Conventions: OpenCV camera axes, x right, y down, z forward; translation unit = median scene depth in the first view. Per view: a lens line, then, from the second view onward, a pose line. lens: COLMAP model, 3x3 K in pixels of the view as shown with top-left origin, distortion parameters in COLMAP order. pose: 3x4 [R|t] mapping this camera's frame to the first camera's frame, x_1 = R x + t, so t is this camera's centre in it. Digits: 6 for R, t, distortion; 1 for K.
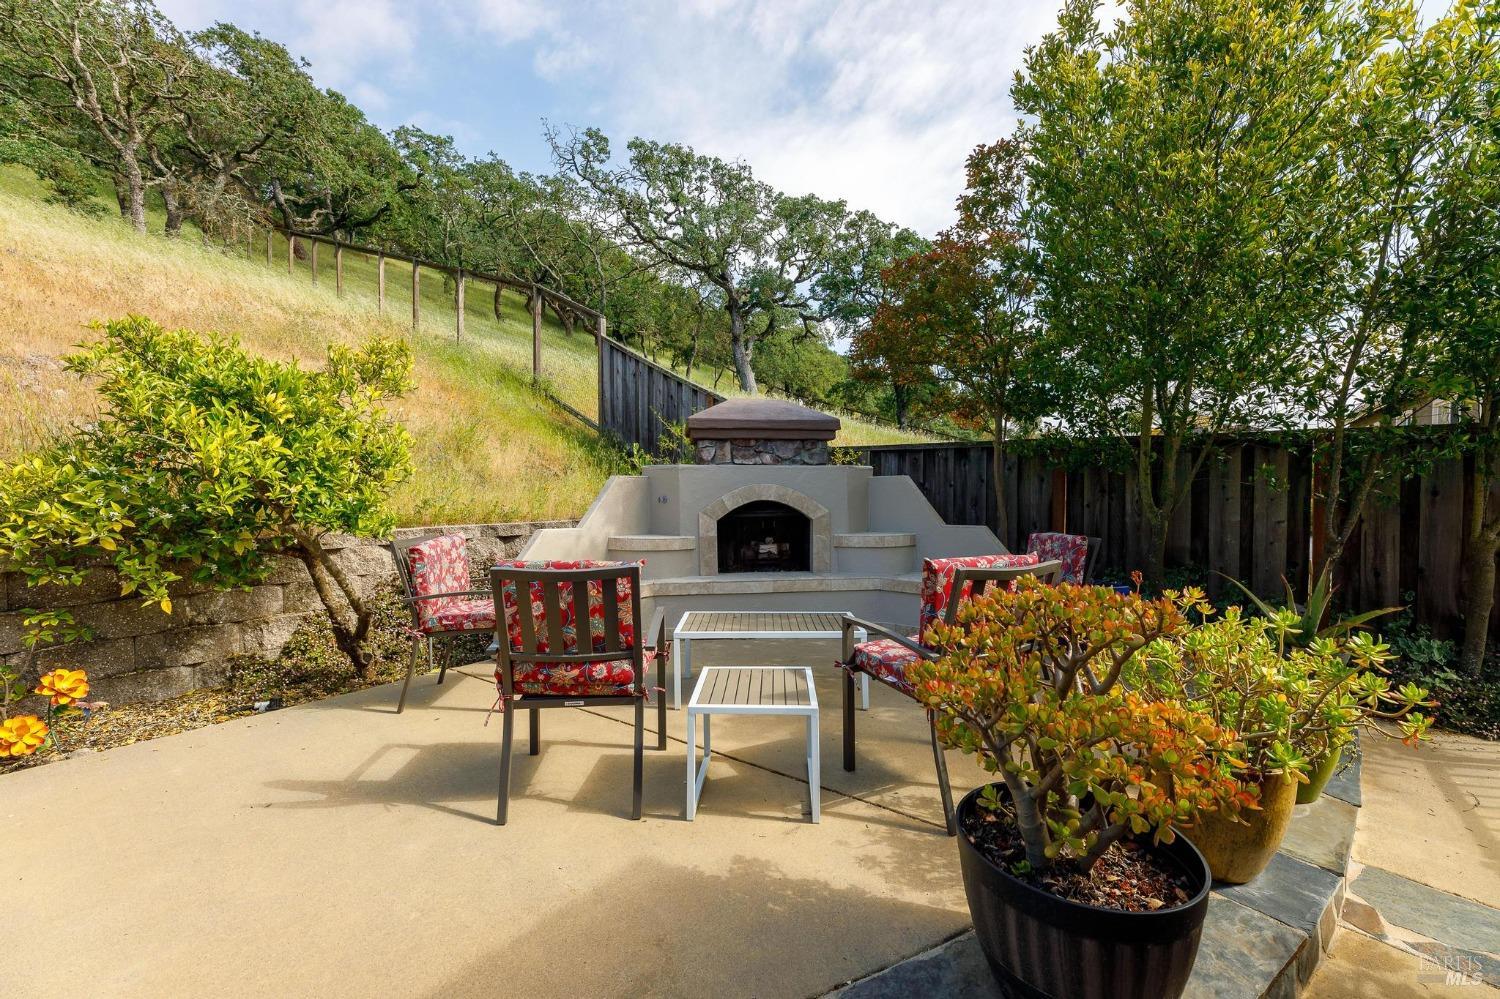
lens RADIAL K [[599.2, 0, 754.5], [0, 599.2, 498.4], [0, 0, 1]] dist [0.000263, 0.000194]
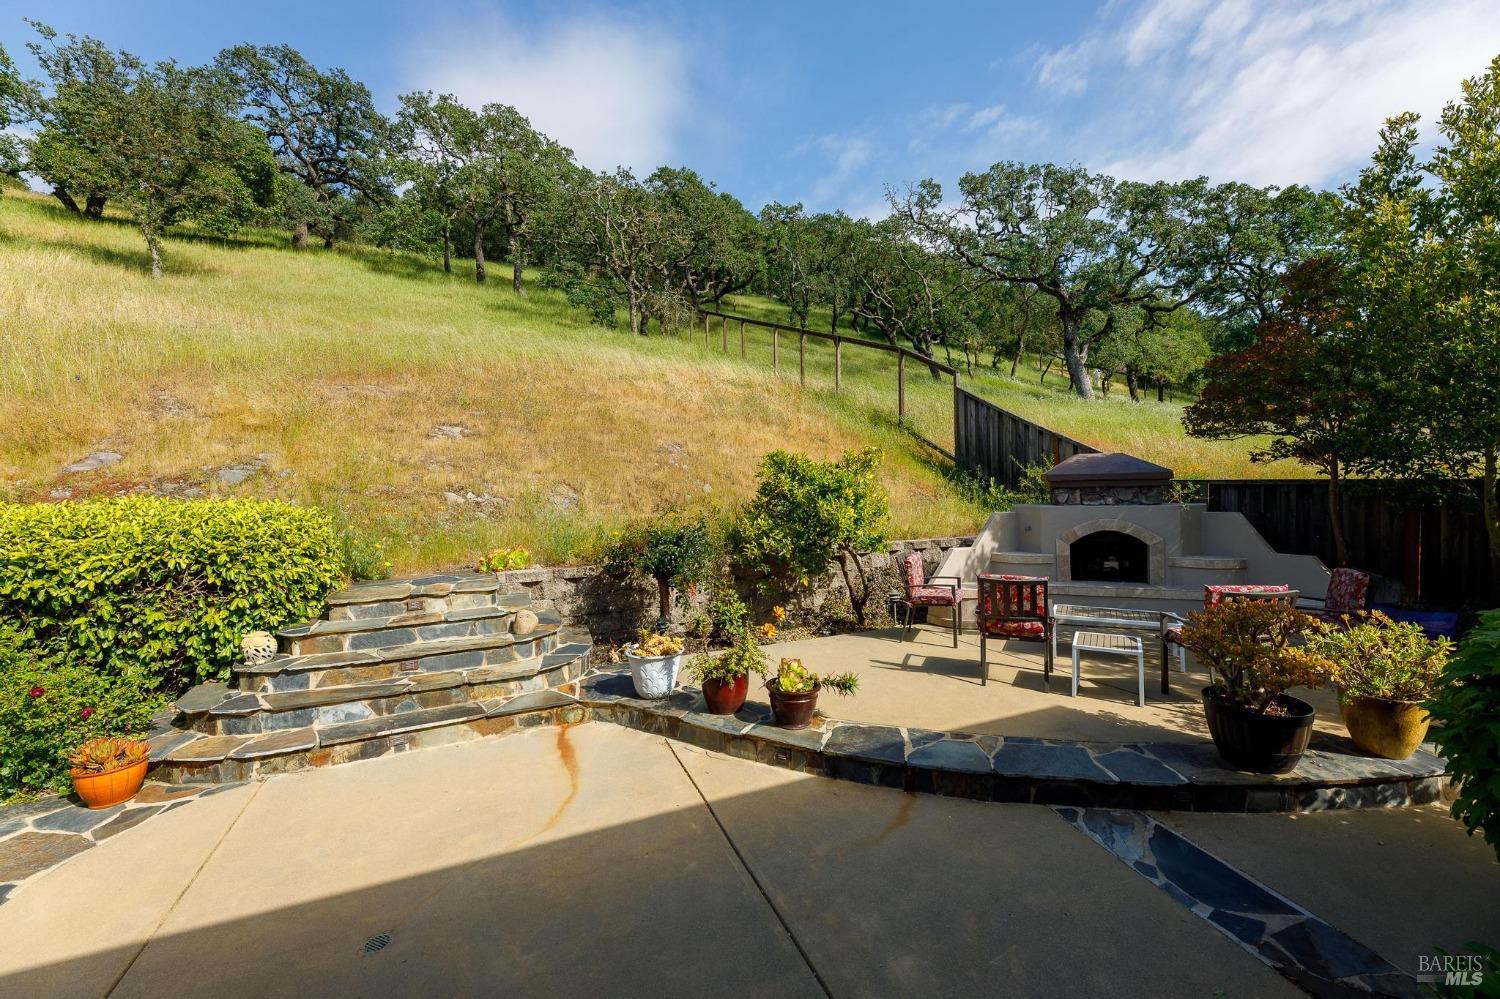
lens RADIAL K [[599.0, 0, 750.0], [0, 599.0, 499.5], [0, 0, 1]] dist [0.001039, 0.000365]
pose [[0.871766, -0.004981, -0.489897, -0.026089], [0.013166, 0.999825, 0.013263, -0.098643], [0.489746, -0.018012, 0.871679, -0.629525]]
